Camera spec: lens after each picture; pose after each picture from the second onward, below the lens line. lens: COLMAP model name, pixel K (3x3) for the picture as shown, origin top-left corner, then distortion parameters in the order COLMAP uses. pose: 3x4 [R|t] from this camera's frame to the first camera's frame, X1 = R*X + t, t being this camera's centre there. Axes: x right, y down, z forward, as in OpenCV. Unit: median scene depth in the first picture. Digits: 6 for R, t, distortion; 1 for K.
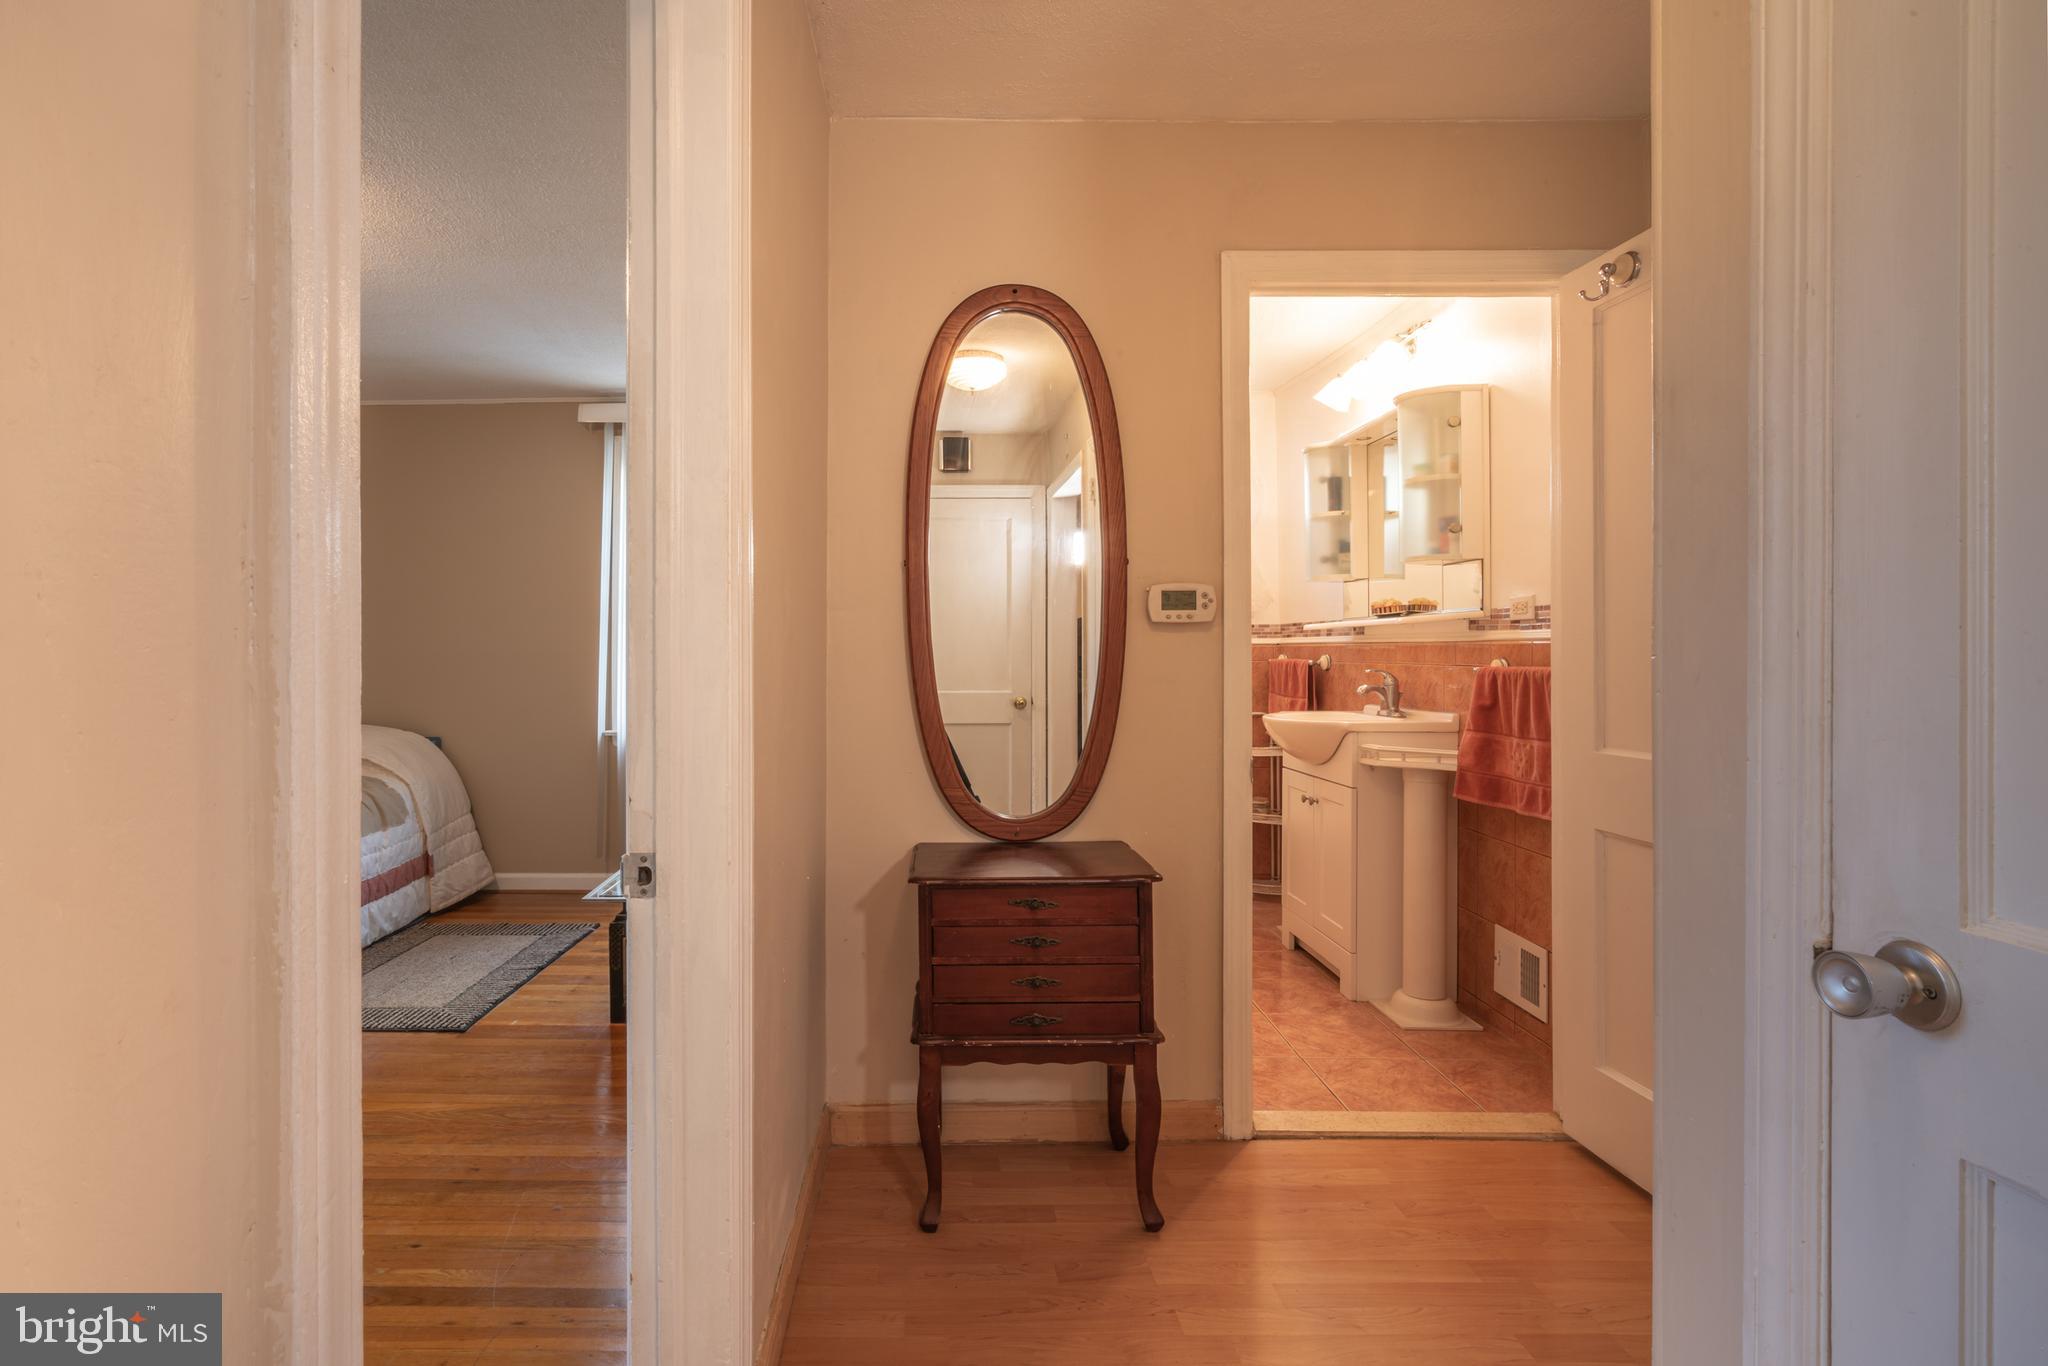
lens RADIAL K [[954.9, 0, 948.9], [0, 954.9, 668.6], [0, 0, 1]] dist [-0.011396, 0.003606]
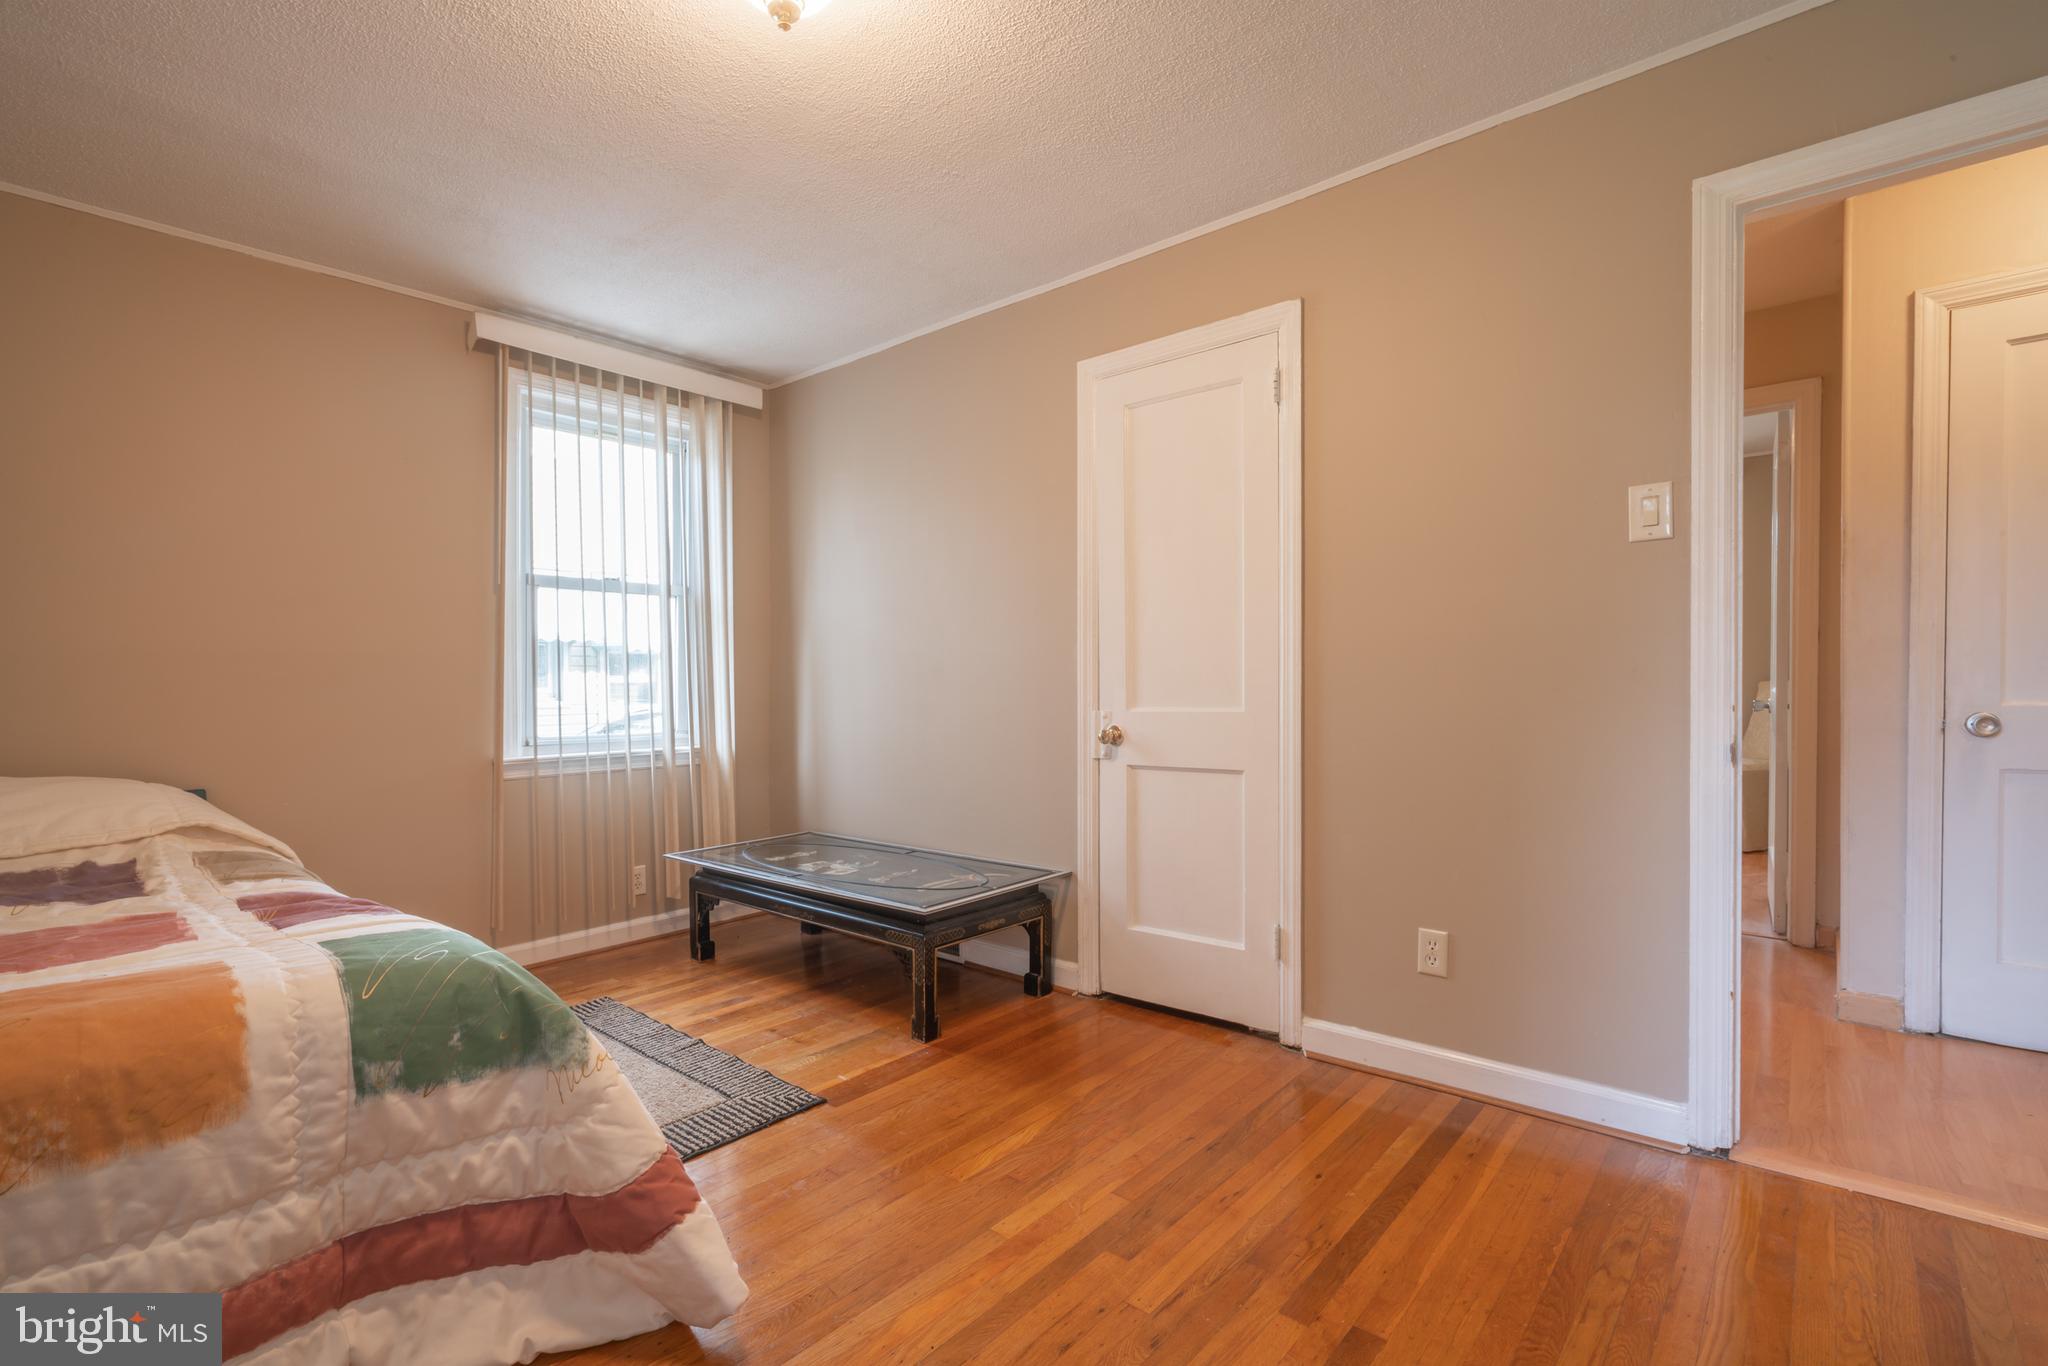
lens RADIAL K [[954.9, 0, 952.0], [0, 954.9, 705.4], [0, 0, 1]] dist [-0.011396, 0.003606]
pose [[0.660115, -0.023617, 0.750794, -0.787307], [0.019885, 0.999705, 0.013963, 0.023631], [-0.750902, 0.005712, 0.660389, 0.281199]]
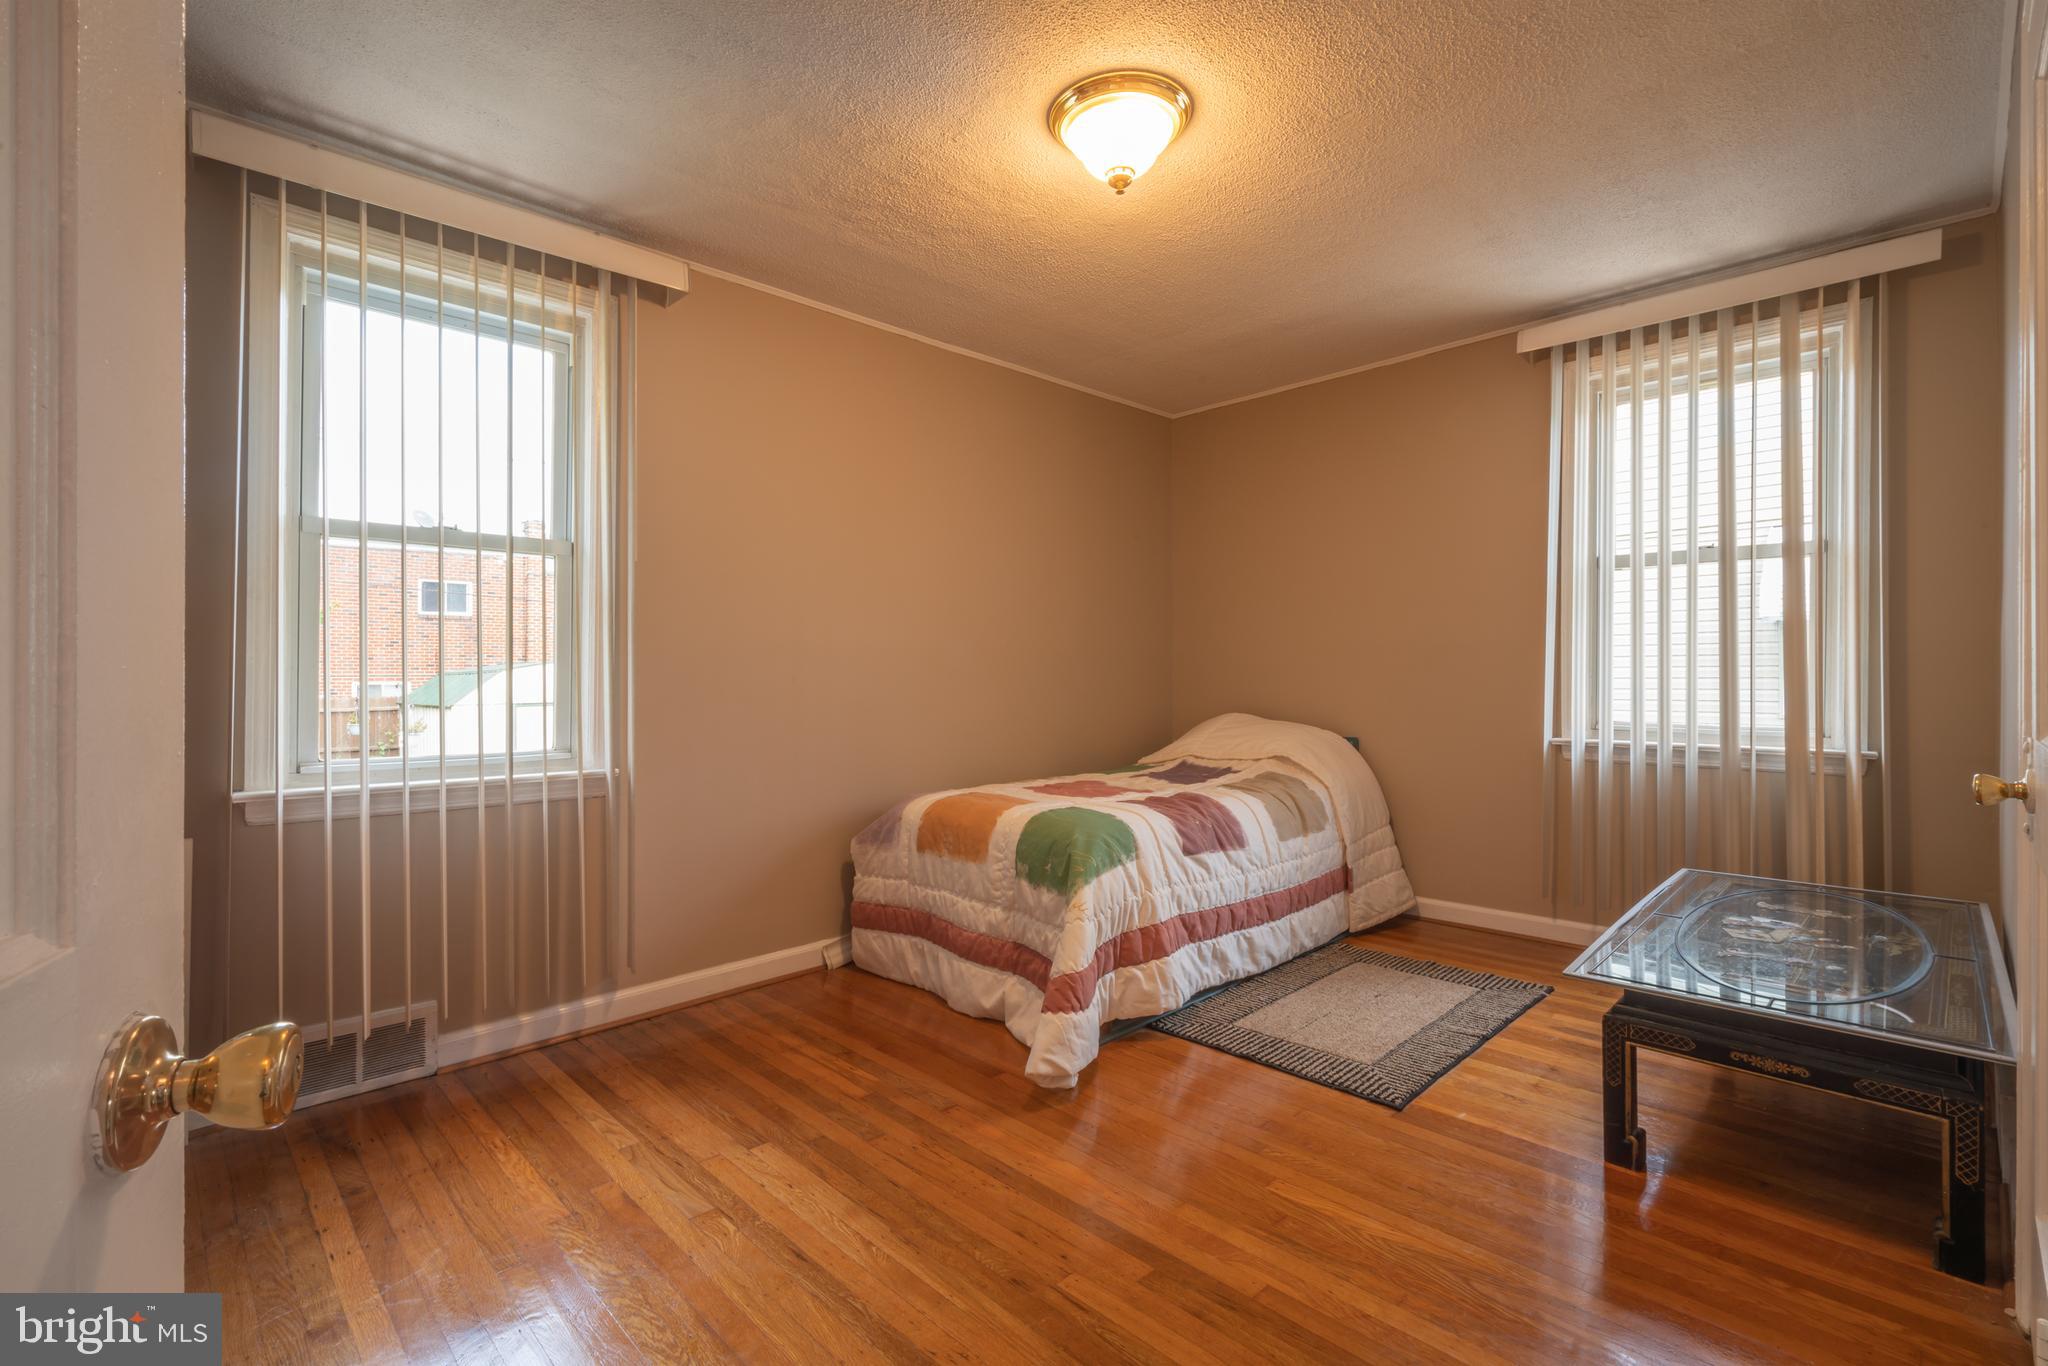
lens RADIAL K [[954.9, 0, 1068.5], [0, 954.9, 665.1], [0, 0, 1]] dist [-0.011396, 0.003606]
pose [[0.719340, -0.008390, -0.694608, -0.117966], [-0.001365, 0.999908, -0.013492, 0.018359], [0.694657, 0.010653, 0.719262, 0.179713]]
